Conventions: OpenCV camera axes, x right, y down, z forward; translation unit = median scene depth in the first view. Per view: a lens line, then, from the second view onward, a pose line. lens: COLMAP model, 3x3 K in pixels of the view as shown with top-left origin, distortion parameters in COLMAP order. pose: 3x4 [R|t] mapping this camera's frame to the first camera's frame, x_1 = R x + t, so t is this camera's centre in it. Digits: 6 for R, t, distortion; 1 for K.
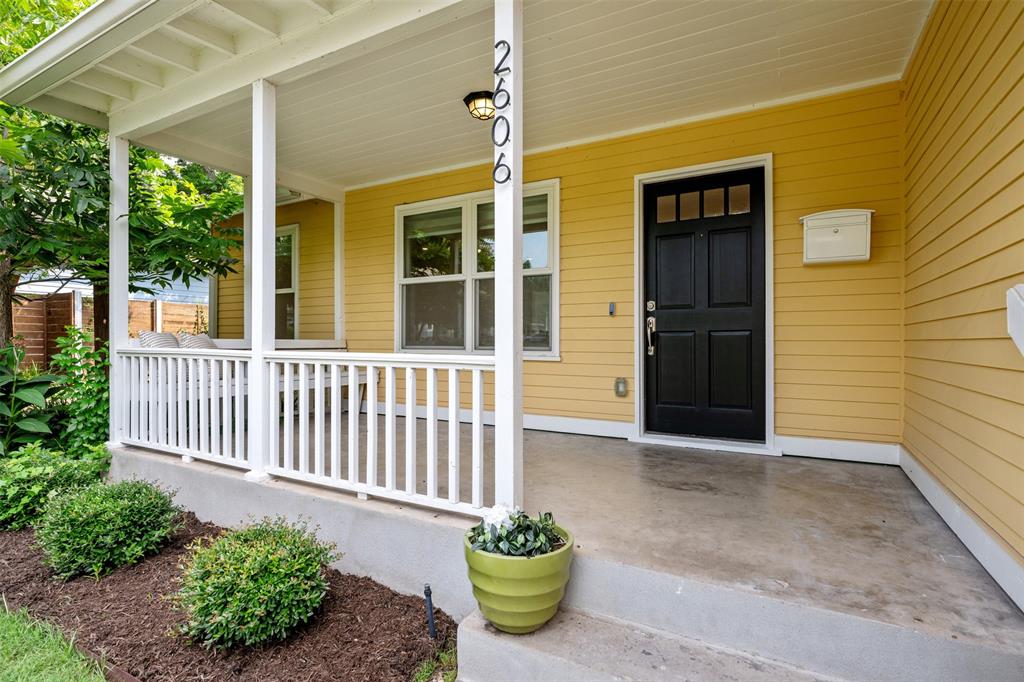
lens RADIAL K [[508.7, 0, 508.8], [0, 508.7, 339.8], [0, 0, 1]] dist [-0.002181, -0.000223]
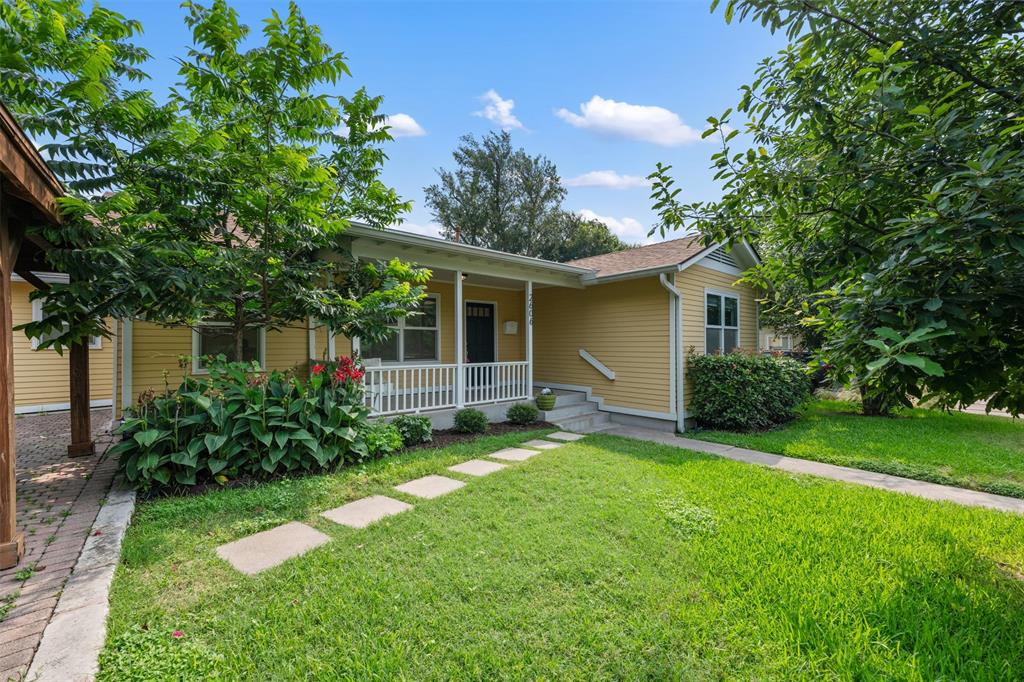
lens RADIAL K [[403.6, 0, 515.4], [0, 403.6, 343.1], [0, 0, 1]] dist [0.002247, -0.000903]
pose [[0.332264, -0.000157, 0.943186, -1.833213], [0.004978, 0.999986, -0.001587, -0.066099], [-0.943173, 0.005222, 0.332261, -0.040885]]
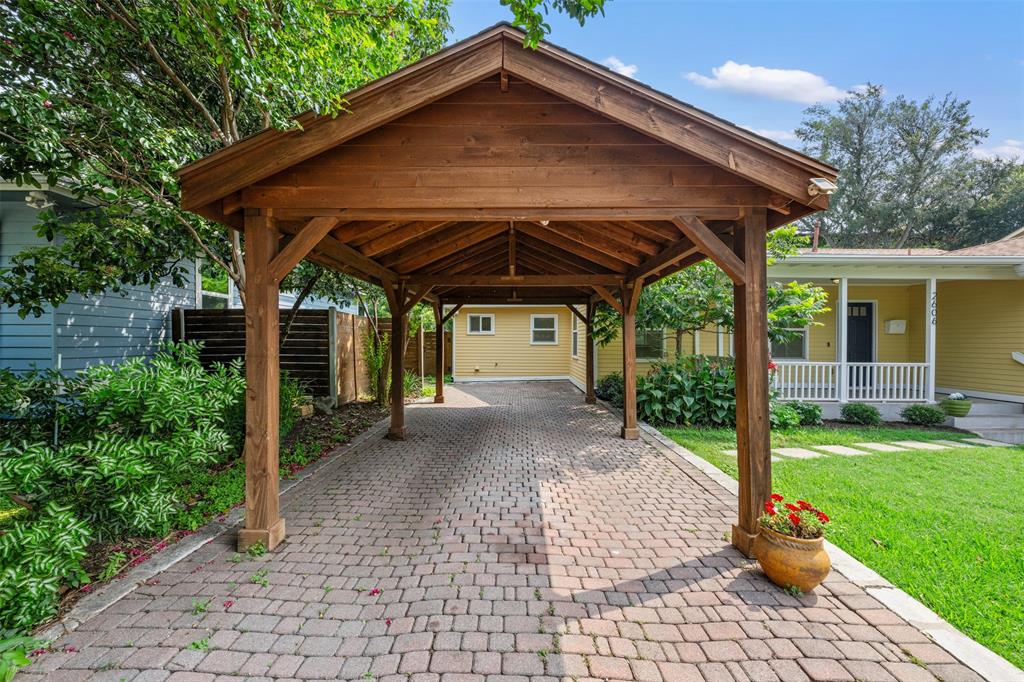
lens RADIAL K [[403.6, 0, 506.3], [0, 403.6, 344.2], [0, 0, 1]] dist [0.002247, -0.000903]
pose [[0.877076, -0.005022, 0.480325, -2.585623], [-0.001683, 0.999907, 0.013528, -0.091226], [-0.480349, -0.012673, 0.876986, -0.151836]]
